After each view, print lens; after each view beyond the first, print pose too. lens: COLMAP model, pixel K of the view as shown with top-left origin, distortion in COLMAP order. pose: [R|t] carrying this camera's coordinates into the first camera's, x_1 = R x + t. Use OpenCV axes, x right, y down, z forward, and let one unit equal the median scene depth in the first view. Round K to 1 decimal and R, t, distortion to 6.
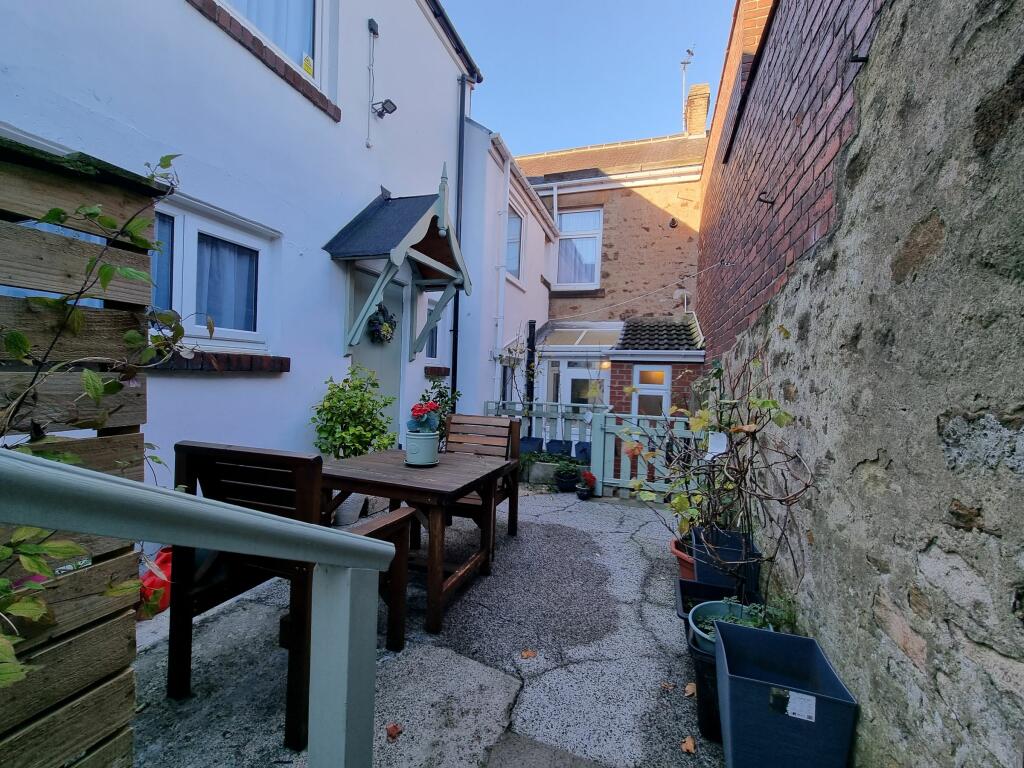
lens RADIAL K [[420.9, 0, 511.6], [0, 420.9, 382.2], [0, 0, 1]] dist [-0.005877, 0.001197]
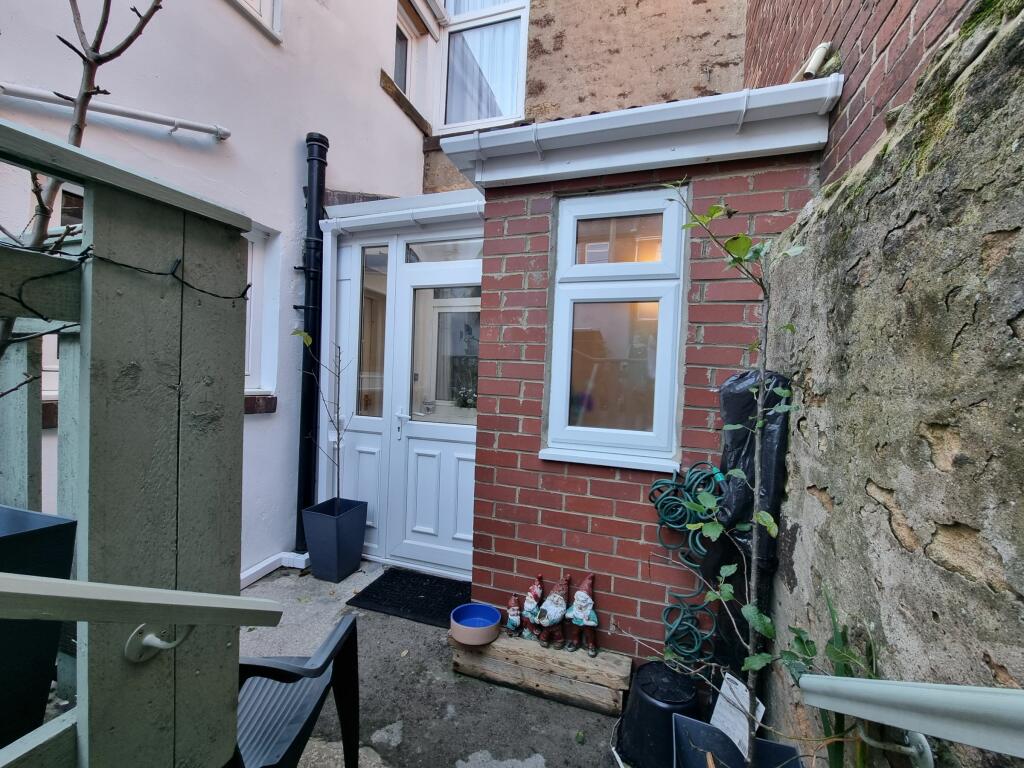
lens RADIAL K [[420.9, 0, 515.8], [0, 420.9, 387.6], [0, 0, 1]] dist [-0.005877, 0.001197]
pose [[0.999957, 0.004984, 0.007809, 0.279554], [-0.005026, 0.999973, 0.005348, 0.092958], [-0.007783, -0.005387, 0.999955, 0.766711]]
